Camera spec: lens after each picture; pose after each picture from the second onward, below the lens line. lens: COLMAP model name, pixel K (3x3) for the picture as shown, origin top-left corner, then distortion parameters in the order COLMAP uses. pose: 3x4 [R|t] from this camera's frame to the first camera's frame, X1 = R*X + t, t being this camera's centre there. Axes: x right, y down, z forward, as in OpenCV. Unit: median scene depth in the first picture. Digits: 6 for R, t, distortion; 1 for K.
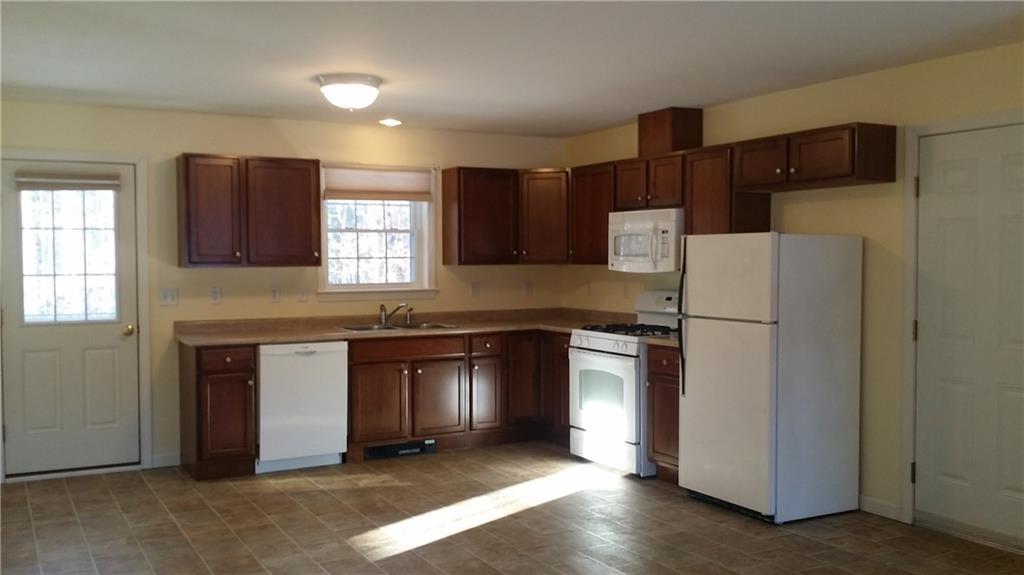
lens RADIAL K [[918.0, 0, 510.4], [0, 918.0, 291.0], [0, 0, 1]] dist [0.001229, -0.019968]
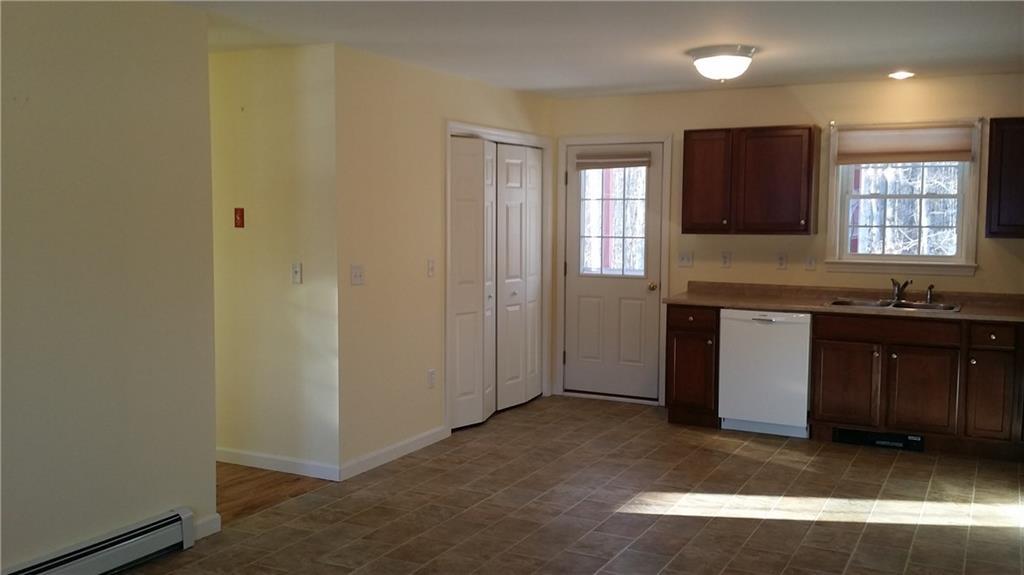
lens RADIAL K [[918.0, 0, 509.4], [0, 918.0, 285.5], [0, 0, 1]] dist [0.001229, -0.019968]
pose [[0.529293, 0.070887, -0.845472, 0.467995], [-0.038156, 0.997484, 0.059744, -0.020192], [0.847580, 0.000638, 0.530666, 0.221532]]
